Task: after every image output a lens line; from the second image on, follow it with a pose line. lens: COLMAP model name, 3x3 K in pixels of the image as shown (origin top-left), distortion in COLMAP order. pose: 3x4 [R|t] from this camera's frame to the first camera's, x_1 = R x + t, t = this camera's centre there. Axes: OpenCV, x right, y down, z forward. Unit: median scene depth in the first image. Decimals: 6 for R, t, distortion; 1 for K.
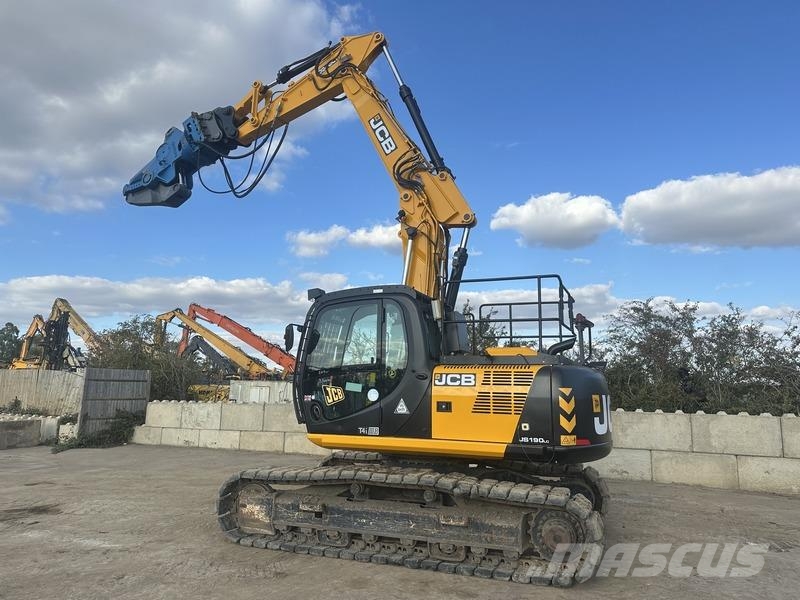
lens RADIAL K [[563.4, 0, 398.6], [0, 563.4, 297.1], [0, 0, 1]] dist [0.062885, -0.077143]
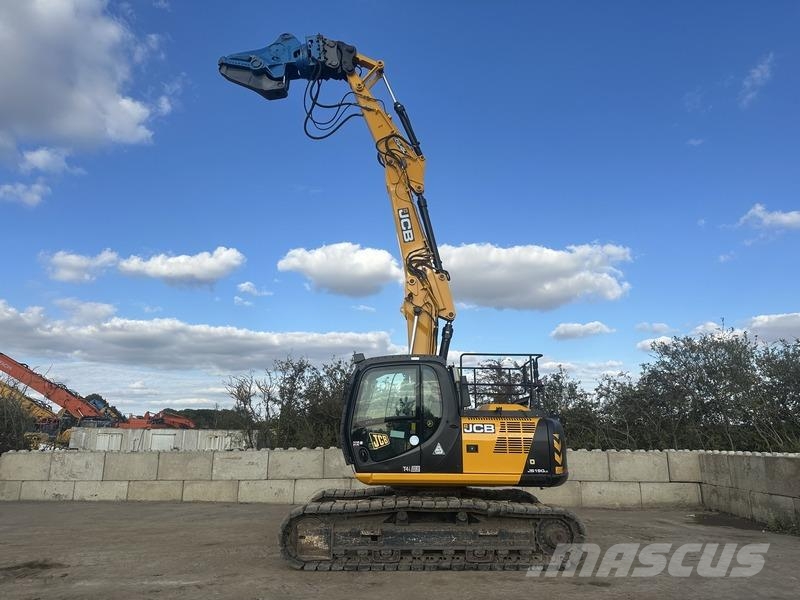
lens RADIAL K [[563.4, 0, 402.2], [0, 563.4, 301.0], [0, 0, 1]] dist [0.062885, -0.077143]
pose [[0.925994, 0.075622, 0.369886, -0.565633], [-0.051249, 0.995843, -0.075298, -0.045447], [-0.374043, 0.050769, 0.926021, -0.203559]]
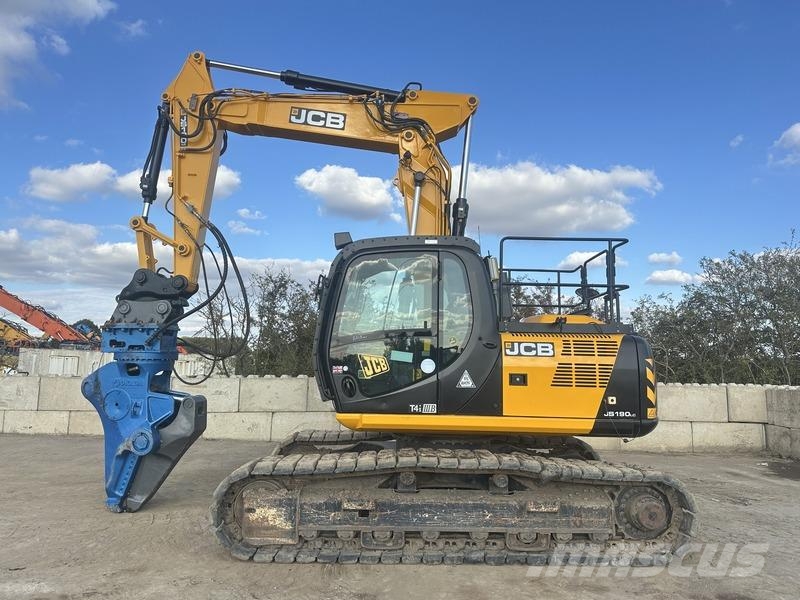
lens RADIAL K [[563.4, 0, 403.6], [0, 563.4, 303.6], [0, 0, 1]] dist [0.062885, -0.077143]
pose [[0.922591, 0.043661, 0.383300, -0.394494], [-0.066854, 0.996637, 0.047389, 0.044263], [-0.379942, -0.069346, 0.922407, 0.249408]]
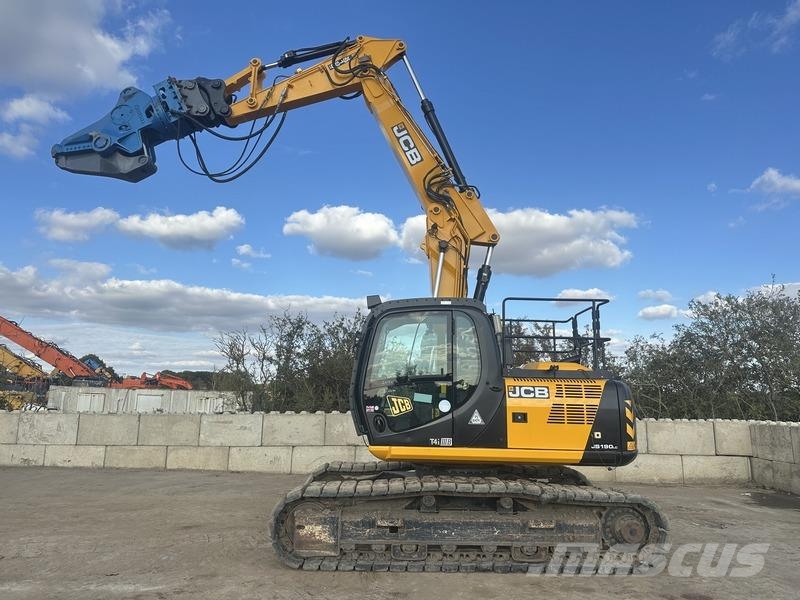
lens RADIAL K [[563.4, 0, 400.4], [0, 563.4, 301.5], [0, 0, 1]] dist [0.062885, -0.077143]
pose [[0.925305, 0.065048, 0.373602, -0.499096], [-0.064372, 0.997823, -0.014300, 0.006787], [-0.373719, -0.010817, 0.927479, 0.095387]]
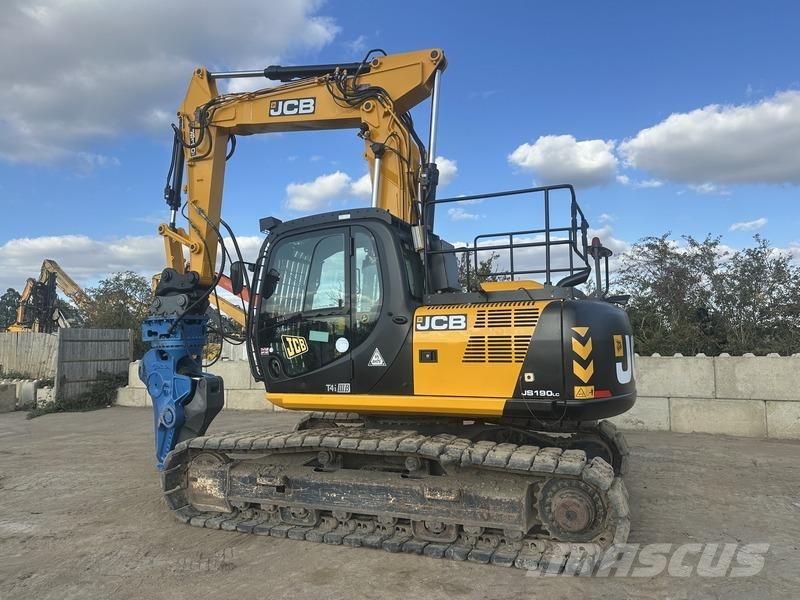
lens RADIAL K [[563.4, 0, 400.5], [0, 563.4, 304.6], [0, 0, 1]] dist [0.062885, -0.077143]
pose [[0.999520, -0.030363, -0.006146, 0.045079], [0.030801, 0.995241, 0.092444, 0.042818], [0.003310, -0.092589, 0.995699, 0.193974]]
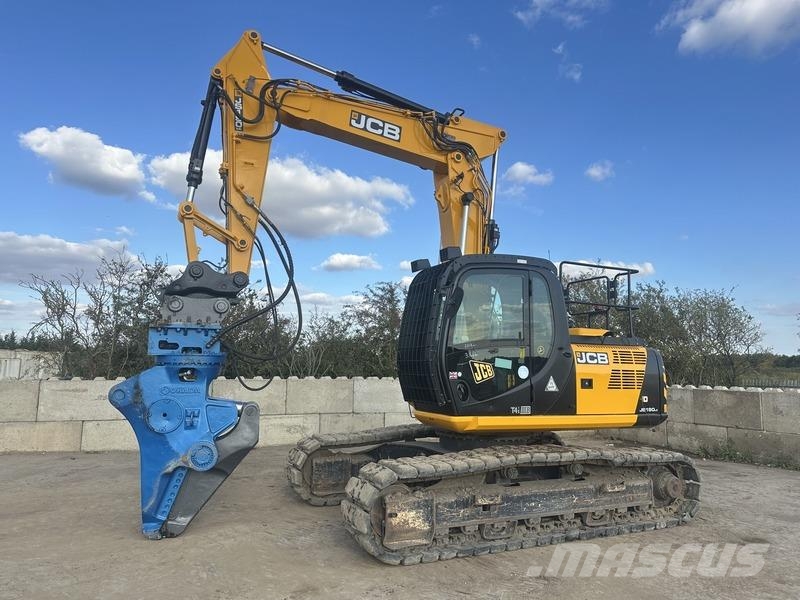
lens RADIAL K [[563.4, 0, 404.4], [0, 563.4, 297.6], [0, 0, 1]] dist [0.062885, -0.077143]
pose [[0.679804, 0.088543, 0.728030, -0.862214], [-0.130565, 0.991439, 0.001338, 0.073951], [-0.721678, -0.095965, 0.685544, 0.501537]]
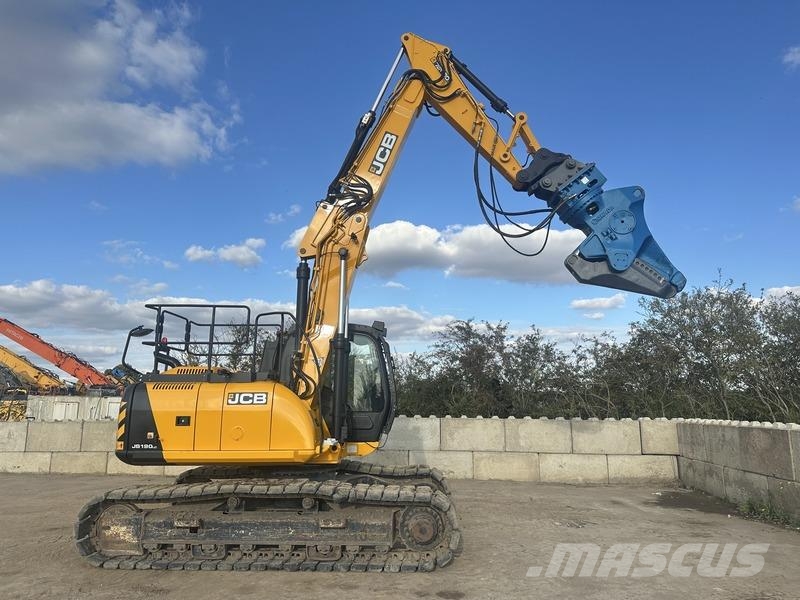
lens RADIAL K [[563.4, 0, 402.6], [0, 563.4, 296.7], [0, 0, 1]] dist [0.062885, -0.077143]
pose [[0.947241, 0.044065, 0.317480, -0.124245], [-0.038242, 0.998967, -0.024551, -0.020606], [-0.318234, 0.011115, 0.947947, -0.081492]]
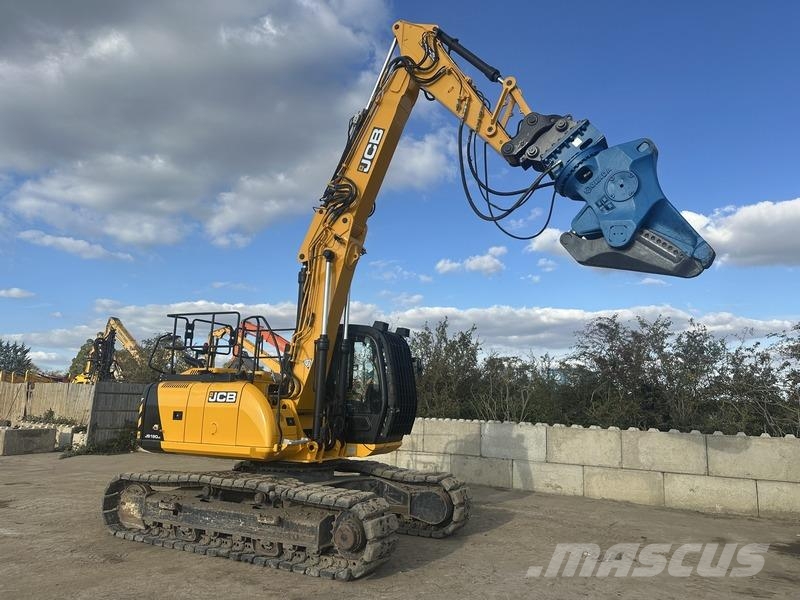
lens RADIAL K [[563.4, 0, 402.6], [0, 563.4, 299.5], [0, 0, 1]] dist [0.062885, -0.077143]
pose [[0.993686, -0.011432, -0.111613, 0.427371], [0.009010, 0.999713, -0.022184, -0.014358], [0.111835, 0.021038, 0.993504, -0.089682]]
